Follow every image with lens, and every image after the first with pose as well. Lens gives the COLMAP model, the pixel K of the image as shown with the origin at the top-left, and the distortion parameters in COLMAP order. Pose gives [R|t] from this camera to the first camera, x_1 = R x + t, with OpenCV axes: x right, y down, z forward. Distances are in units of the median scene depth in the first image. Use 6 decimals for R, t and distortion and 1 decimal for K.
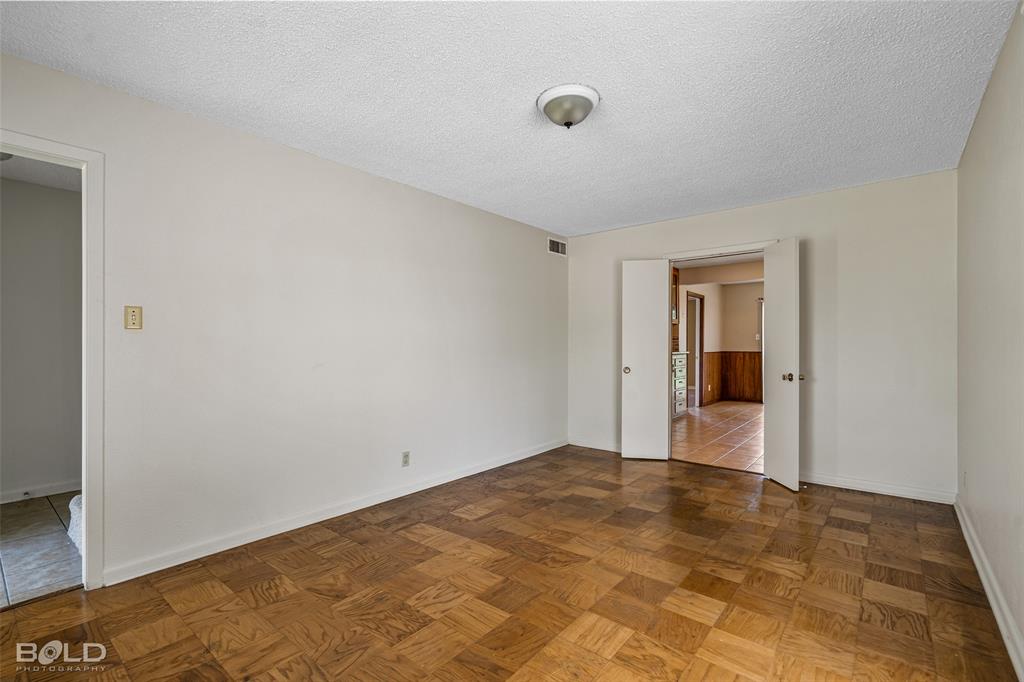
lens RADIAL K [[465.3, 0, 507.0], [0, 465.3, 344.2], [0, 0, 1]] dist [-0.000900, -0.000050]
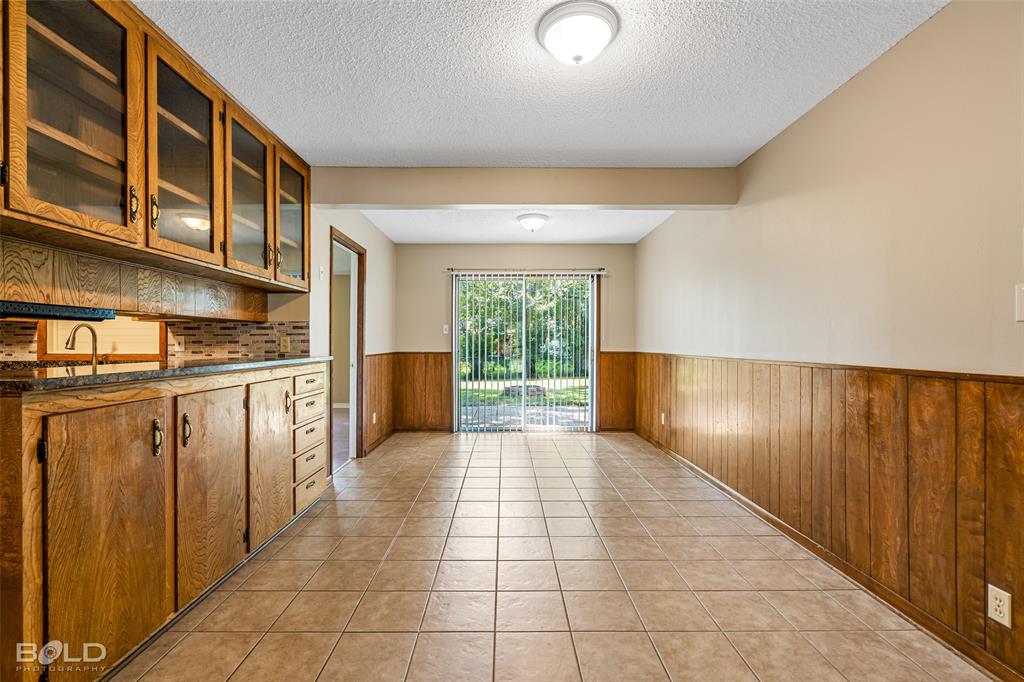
lens RADIAL K [[459.9, 0, 506.9], [0, 459.9, 344.9], [0, 0, 1]] dist [-0.001704, -0.000148]
pose [[0.765169, -0.003320, 0.643821, 0.548095], [-0.002356, 0.999966, 0.007956, 0.002227], [-0.643825, -0.007605, 0.765135, 1.293581]]
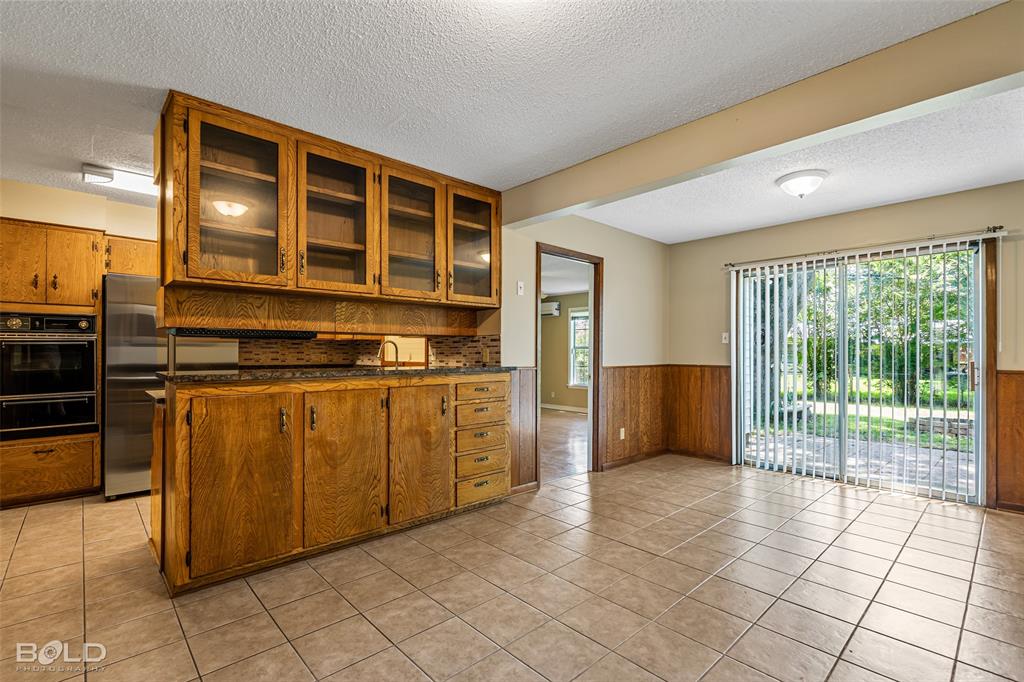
lens RADIAL K [[466.0, 0, 508.9], [0, 466.0, 351.0], [0, 0, 1]] dist [-0.002858, -0.000039]
pose [[0.991442, 0.001143, -0.130539, 1.022985], [-0.001151, 0.999999, 0.000014, -0.000520], [0.130539, 0.000137, 0.991443, 1.246259]]
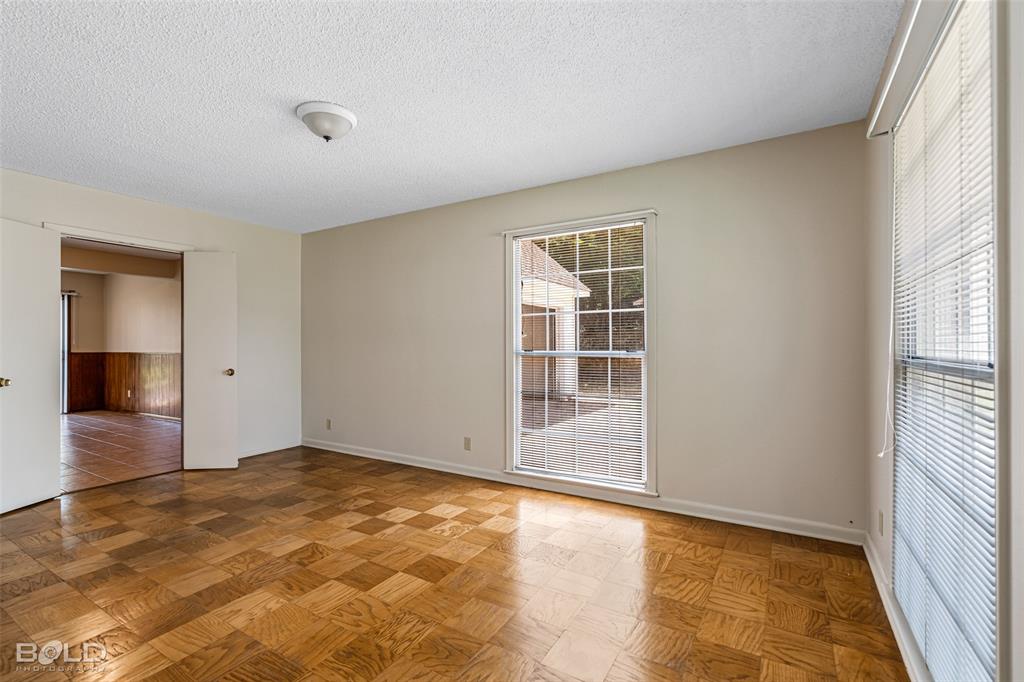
lens RADIAL K [[465.3, 0, 507.0], [0, 465.3, 344.2], [0, 0, 1]] dist [-0.000900, -0.000050]
pose [[-0.150301, 0.002648, 0.988637, -0.737631], [0.000330, 0.999996, -0.002628, 0.004766], [-0.988640, -0.000068, -0.150302, 0.559079]]
